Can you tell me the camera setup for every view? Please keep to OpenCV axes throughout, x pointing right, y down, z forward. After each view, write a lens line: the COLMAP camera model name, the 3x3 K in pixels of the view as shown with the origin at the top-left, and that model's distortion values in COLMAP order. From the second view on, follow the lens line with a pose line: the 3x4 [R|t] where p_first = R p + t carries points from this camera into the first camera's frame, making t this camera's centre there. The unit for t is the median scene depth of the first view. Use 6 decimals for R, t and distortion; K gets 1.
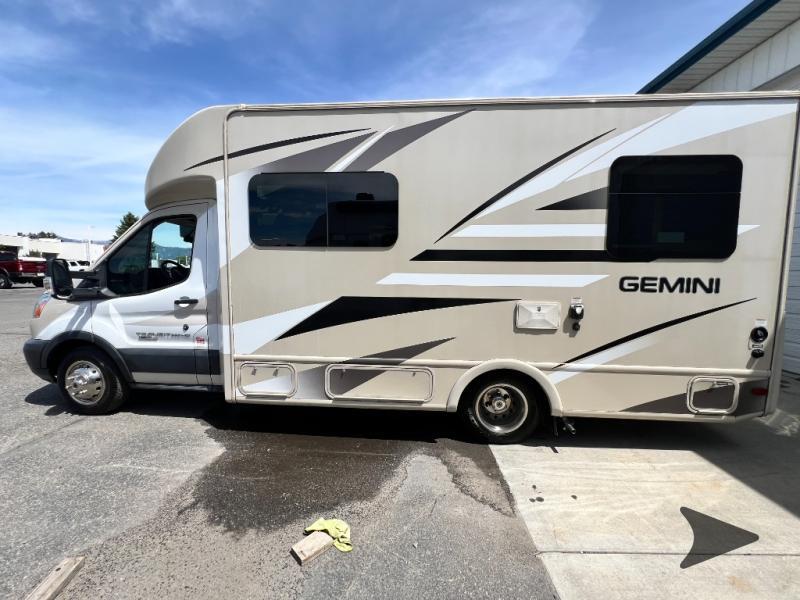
lens RADIAL K [[327.8, 0, 400.0], [0, 327.8, 300.0], [0, 0, 1]] dist [-0.003229, -0.000012]
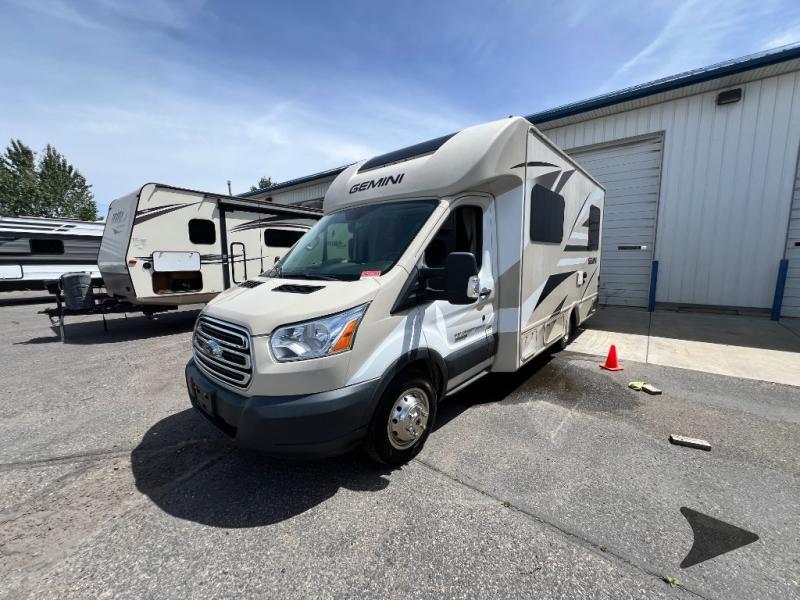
lens RADIAL K [[327.8, 0, 400.0], [0, 327.8, 300.0], [0, 0, 1]] dist [-0.003229, -0.000012]
pose [[0.585428, -0.128581, 0.800463, -1.624403], [0.085412, 0.991630, 0.096822, -0.094266], [-0.806213, 0.011687, 0.591510, 0.600922]]
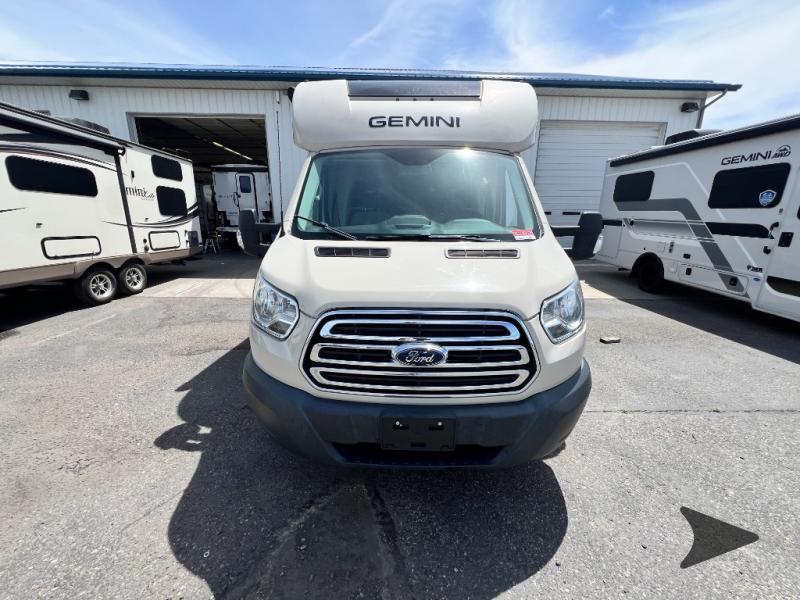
lens RADIAL K [[327.8, 0, 400.0], [0, 327.8, 300.0], [0, 0, 1]] dist [-0.003229, -0.000012]
pose [[-0.082430, -0.262004, 0.961540, -1.722039], [0.068256, 0.961074, 0.267728, -0.153799], [-0.994257, 0.087699, -0.061338, 1.419358]]
